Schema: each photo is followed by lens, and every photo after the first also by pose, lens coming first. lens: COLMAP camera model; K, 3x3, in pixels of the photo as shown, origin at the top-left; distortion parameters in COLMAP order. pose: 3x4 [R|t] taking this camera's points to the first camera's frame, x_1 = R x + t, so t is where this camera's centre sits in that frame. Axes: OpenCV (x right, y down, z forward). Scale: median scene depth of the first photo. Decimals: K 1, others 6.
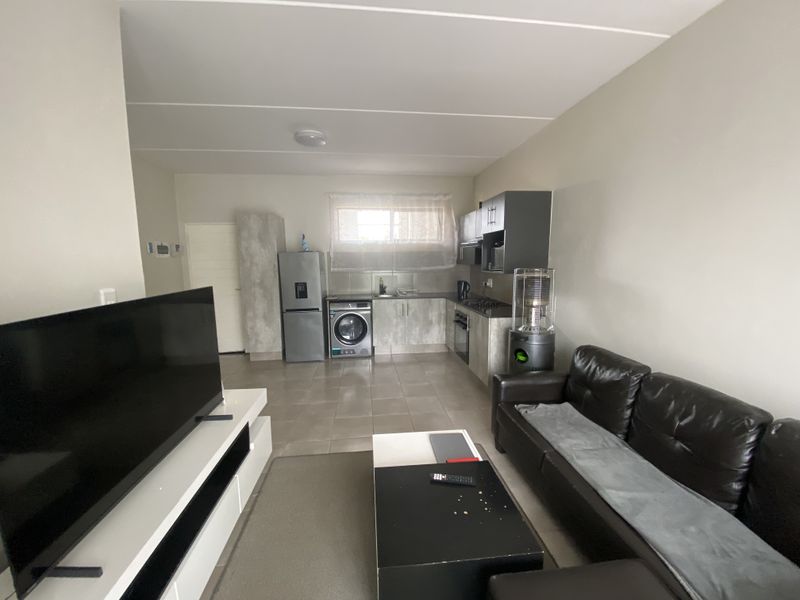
lens RADIAL K [[328.6, 0, 408.2], [0, 328.6, 302.4], [0, 0, 1]] dist [-0.002118, -0.000959]
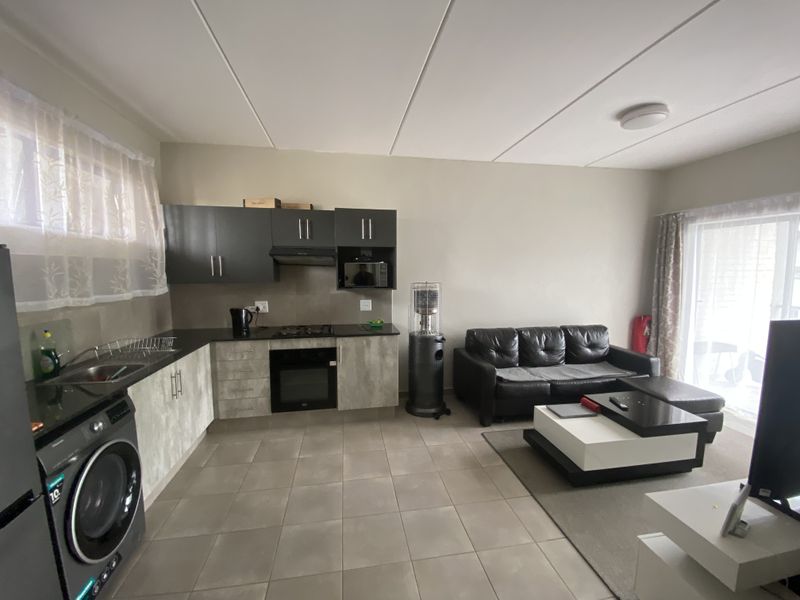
lens RADIAL K [[328.6, 0, 397.8], [0, 328.6, 294.9], [0, 0, 1]] dist [-0.002118, -0.000959]
pose [[-0.033013, -0.083075, 0.995996, -0.490201], [0.144598, 0.985658, 0.087006, -0.099522], [-0.988940, 0.146892, -0.020527, 0.716113]]
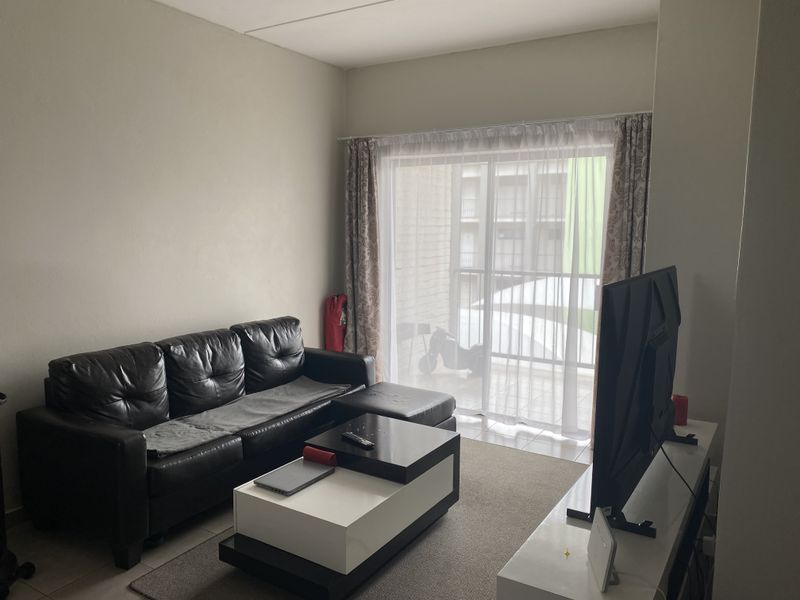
lens RADIAL K [[614.5, 0, 399.7], [0, 614.5, 297.6], [0, 0, 1]] dist [0.054965, -0.026166]
pose [[-0.760361, -0.083079, 0.644165, -0.392588], [0.086908, 0.969853, 0.227668, -0.101654], [-0.643660, 0.229093, -0.730218, 0.767687]]
